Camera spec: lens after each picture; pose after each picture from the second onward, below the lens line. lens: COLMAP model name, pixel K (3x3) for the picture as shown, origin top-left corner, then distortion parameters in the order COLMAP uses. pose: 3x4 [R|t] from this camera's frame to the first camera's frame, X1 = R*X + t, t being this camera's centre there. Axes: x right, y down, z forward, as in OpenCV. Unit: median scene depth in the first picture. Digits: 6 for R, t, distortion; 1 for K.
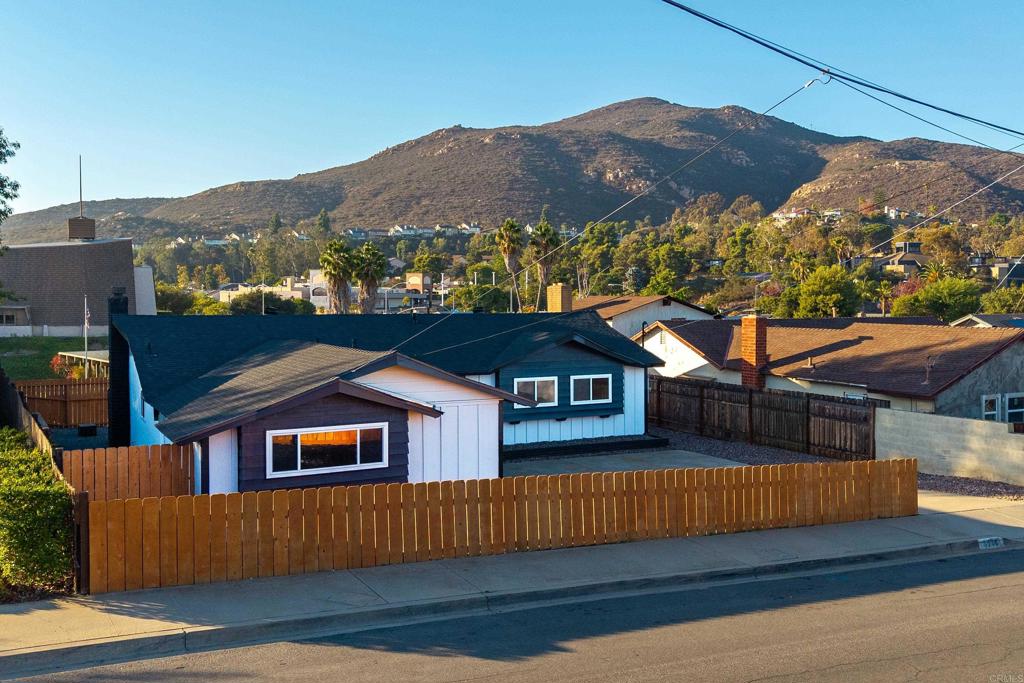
lens RADIAL K [[900.1, 0, 512.0], [0, 900.1, 341.5], [0, 0, 1]] dist [0.116379, -0.233115]
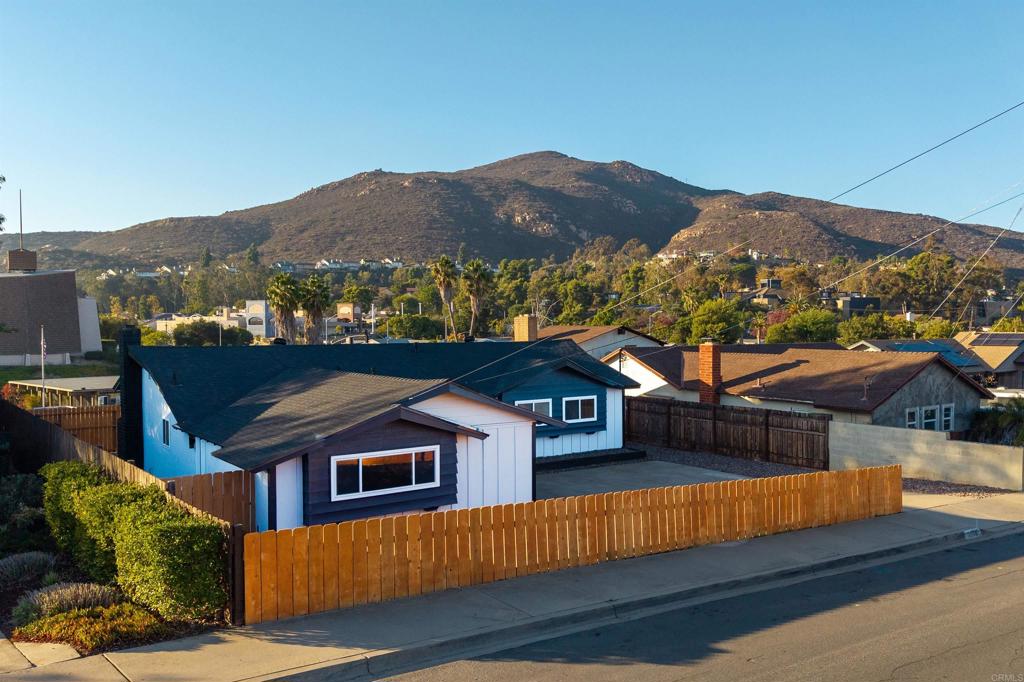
lens RADIAL K [[797.6, 0, 561.6], [0, 797.6, 366.1], [0, 0, 1]] dist [0.089991, -0.145165]
pose [[0.987478, -0.010454, 0.157411, -0.102362], [0.010197, 0.999945, 0.002445, -0.004088], [-0.157428, -0.000809, 0.987530, 0.023435]]
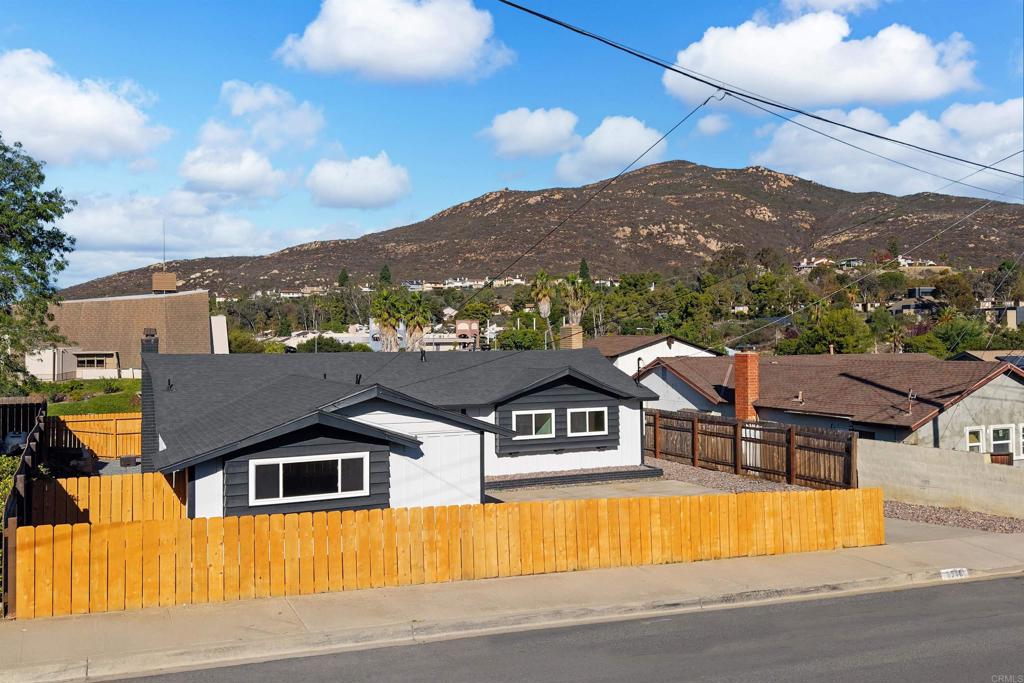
lens RADIAL K [[818.5, 0, 507.1], [0, 818.5, 347.2], [0, 0, 1]] dist [0.071263, -0.100598]
pose [[0.998433, -0.007156, -0.055494, 0.054592], [0.004820, 0.999101, -0.042116, 0.006606], [0.055745, 0.041782, 0.997570, 0.040502]]
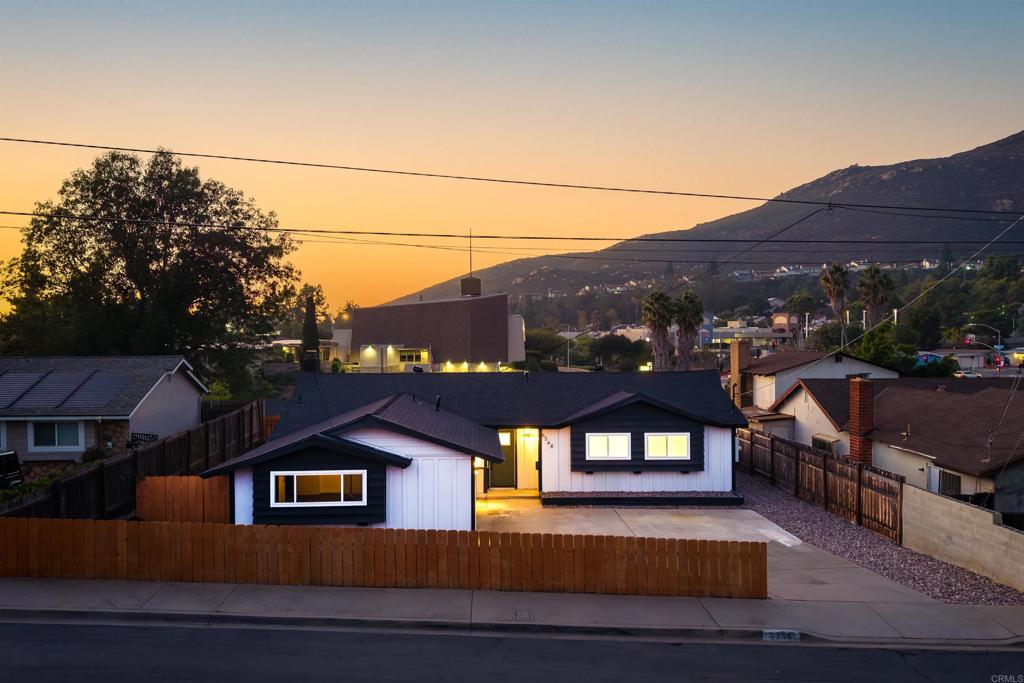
lens RADIAL K [[818.5, 0, 507.1], [0, 818.5, 347.2], [0, 0, 1]] dist [0.071263, -0.100598]
pose [[0.903421, 0.001519, -0.428752, 0.381039], [-0.016427, 0.999382, -0.031072, -0.035319], [0.428440, 0.035114, 0.902888, 0.031171]]
